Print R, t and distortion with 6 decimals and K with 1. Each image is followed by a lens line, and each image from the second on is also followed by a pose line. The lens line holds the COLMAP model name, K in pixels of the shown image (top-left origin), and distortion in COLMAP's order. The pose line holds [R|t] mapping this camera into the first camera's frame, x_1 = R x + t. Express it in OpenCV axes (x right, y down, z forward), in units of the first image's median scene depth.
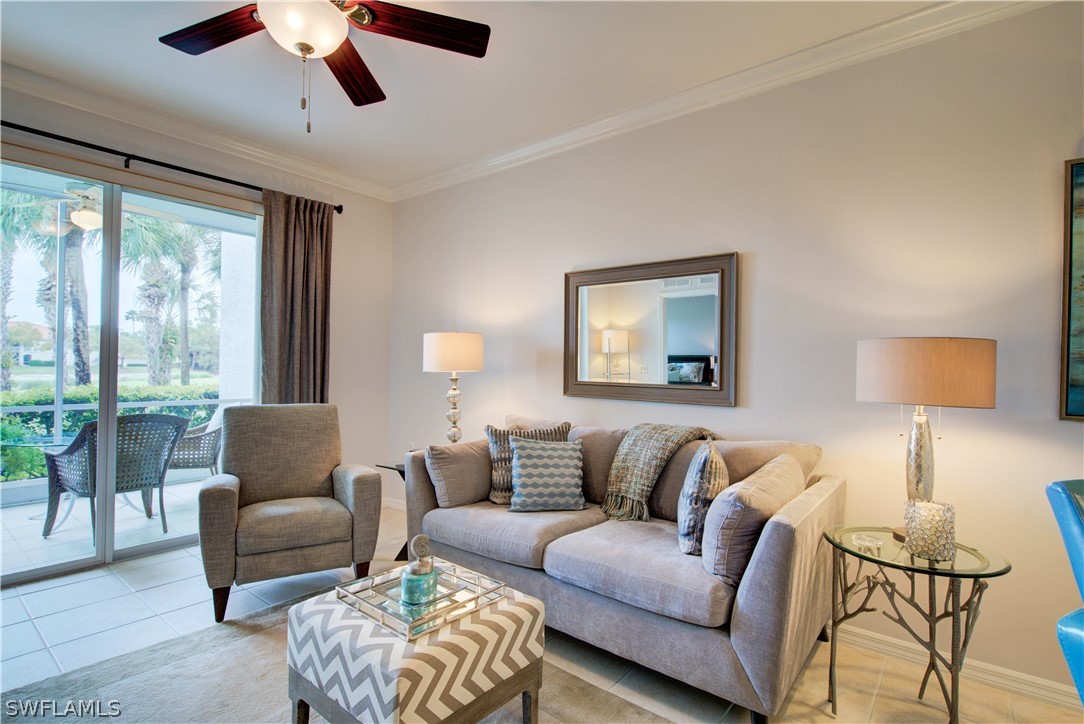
lens RADIAL K [[538.2, 0, 544.4], [0, 538.2, 364.0], [0, 0, 1]] dist [0.002659, 0.000368]
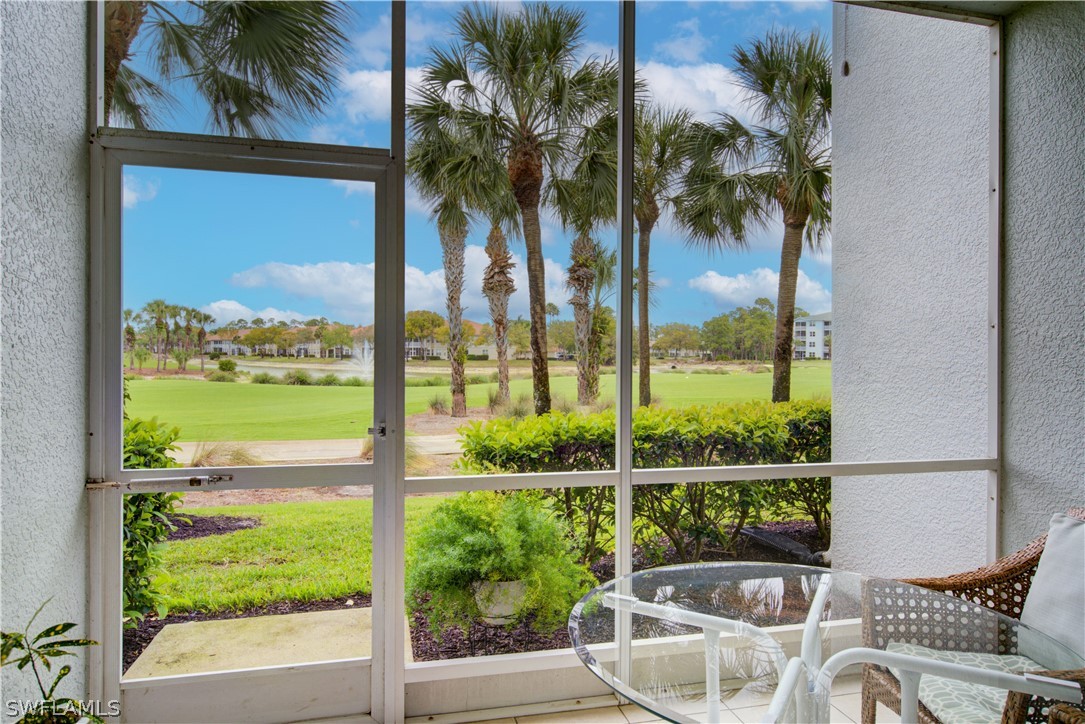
lens RADIAL K [[657.1, 0, 542.1], [0, 657.1, 359.8], [0, 0, 1]] dist [0.000163, 0.000000]
pose [[0.800319, -0.003557, -0.599564, -0.162072], [0.007061, 0.999969, 0.003494, -0.002388], [0.599533, -0.007030, 0.800319, 0.141136]]
